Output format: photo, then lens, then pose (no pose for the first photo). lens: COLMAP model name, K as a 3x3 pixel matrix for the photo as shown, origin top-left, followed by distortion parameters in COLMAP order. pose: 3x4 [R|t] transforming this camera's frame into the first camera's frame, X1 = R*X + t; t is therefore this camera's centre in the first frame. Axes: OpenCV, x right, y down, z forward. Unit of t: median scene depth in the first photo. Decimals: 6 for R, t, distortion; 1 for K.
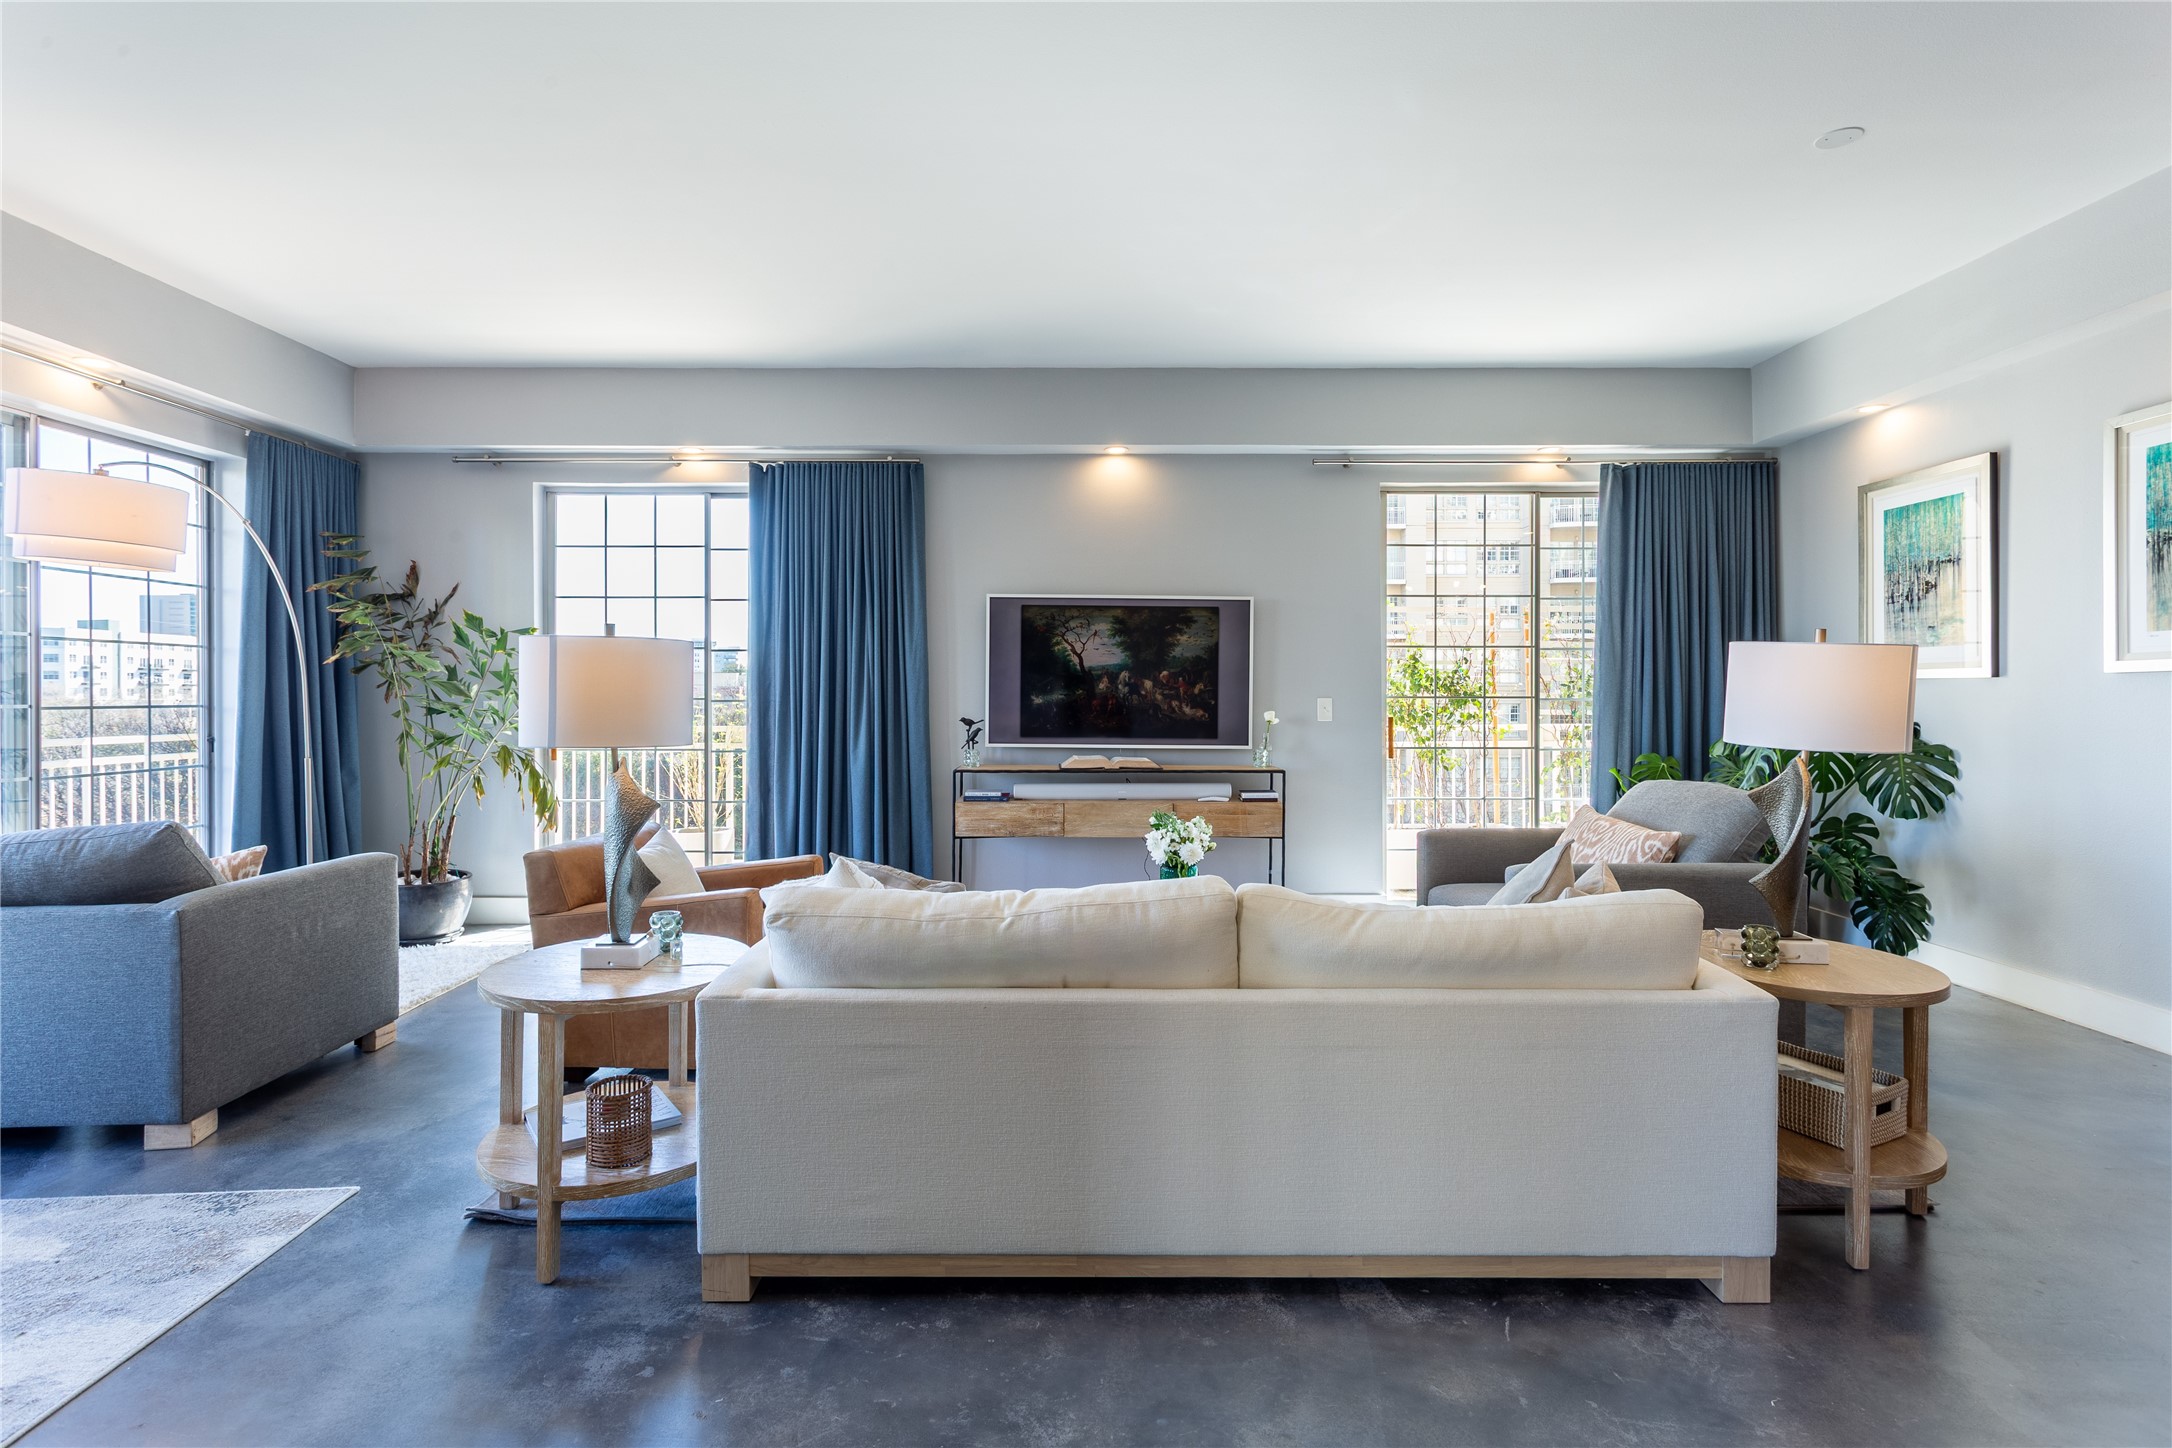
lens RADIAL K [[1045.4, 0, 1065.3], [0, 1045.4, 699.8], [0, 0, 1]] dist [0.005886, 0.001566]
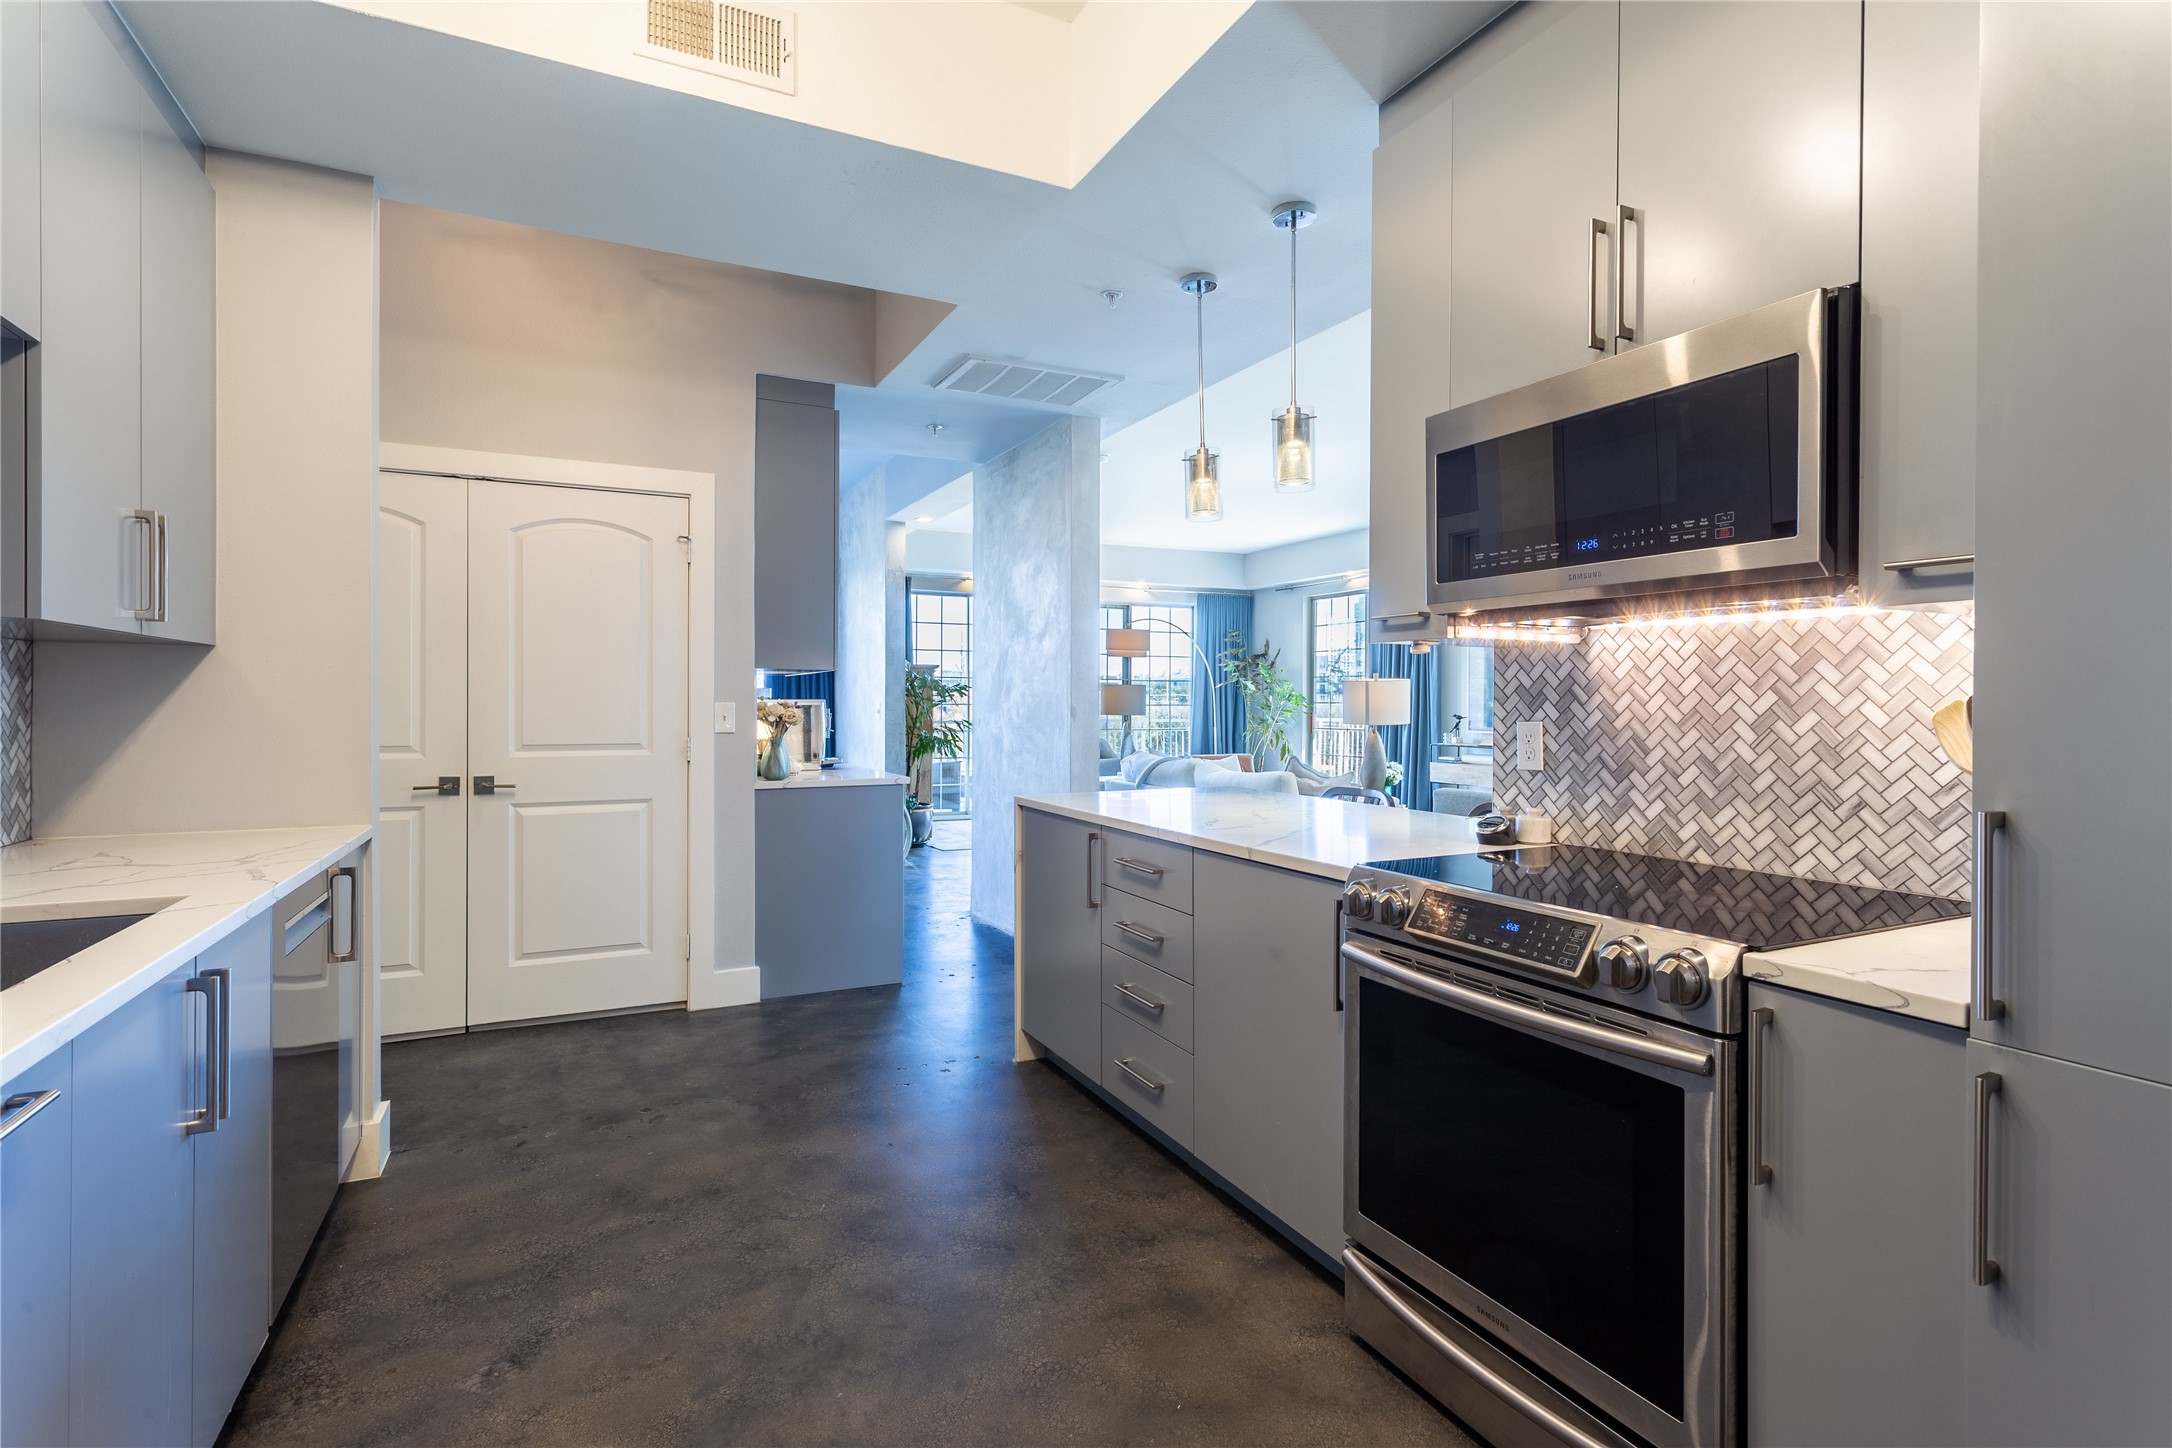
lens RADIAL K [[1045.4, 0, 1079.1], [0, 1045.4, 718.5], [0, 0, 1]] dist [0.005886, 0.001566]
pose [[0.432418, 0.017198, -0.901509, 1.206935], [-0.006727, 0.999852, 0.015847, 0.000596], [0.901648, -0.000789, 0.432469, -0.291815]]
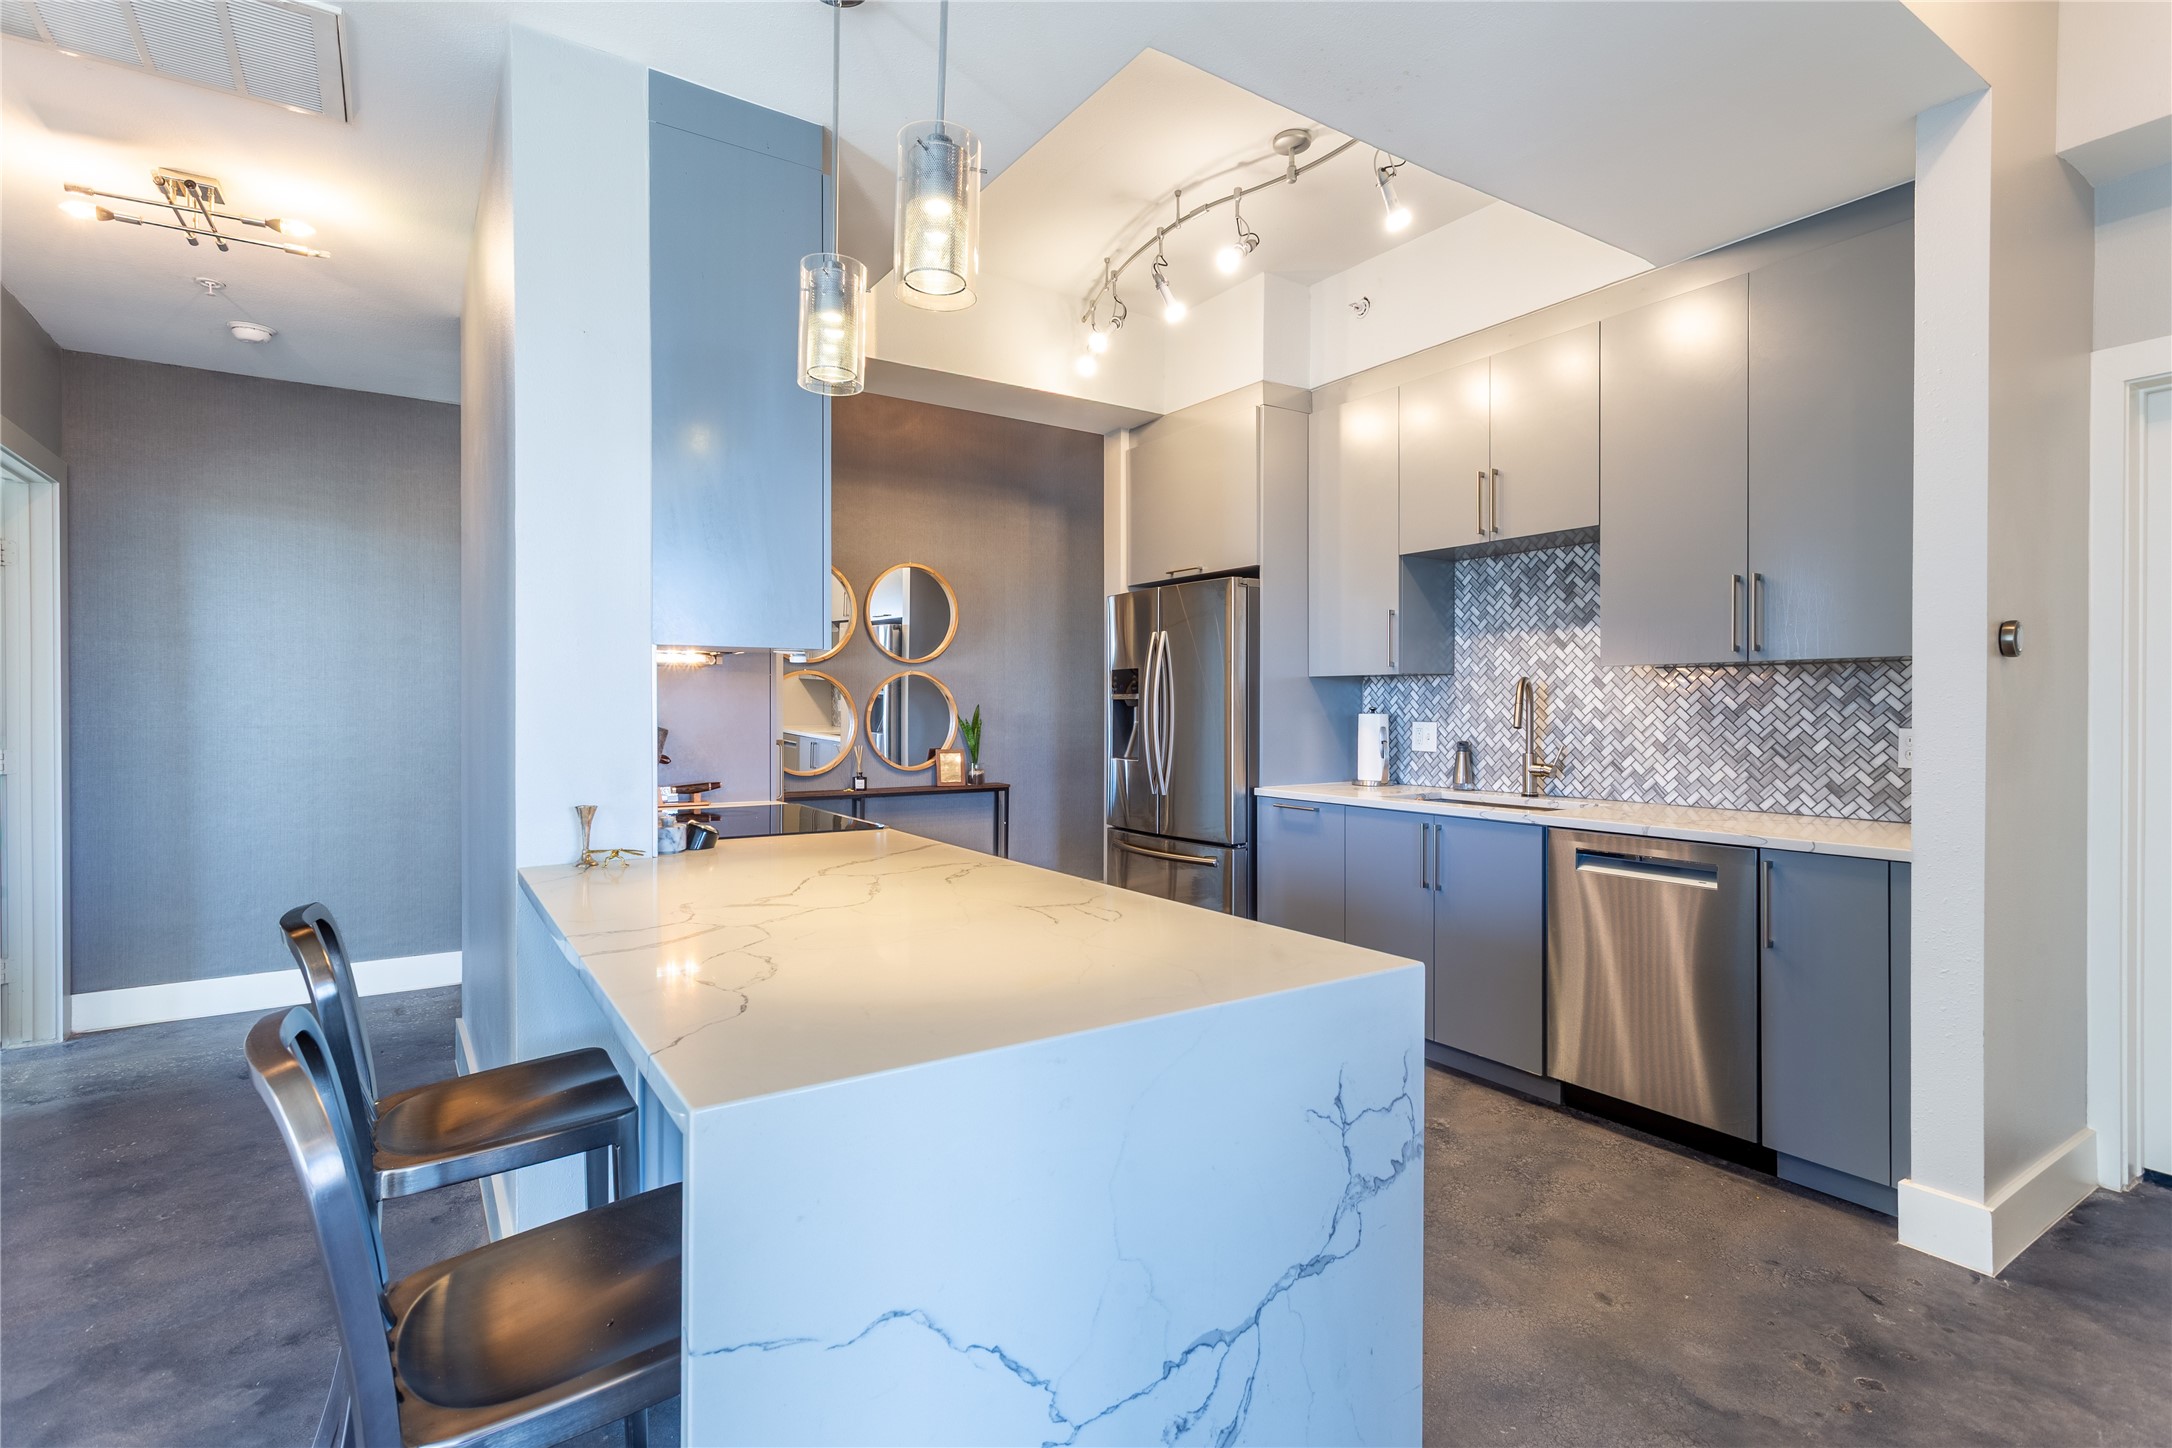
lens RADIAL K [[1045.4, 0, 1107.1], [0, 1045.4, 713.8], [0, 0, 1]] dist [0.005886, 0.001566]
pose [[-0.564999, -0.006699, 0.825064, 0.427502], [-0.000173, 0.999968, 0.008001, 0.001293], [-0.825091, 0.004378, -0.564982, 0.158240]]
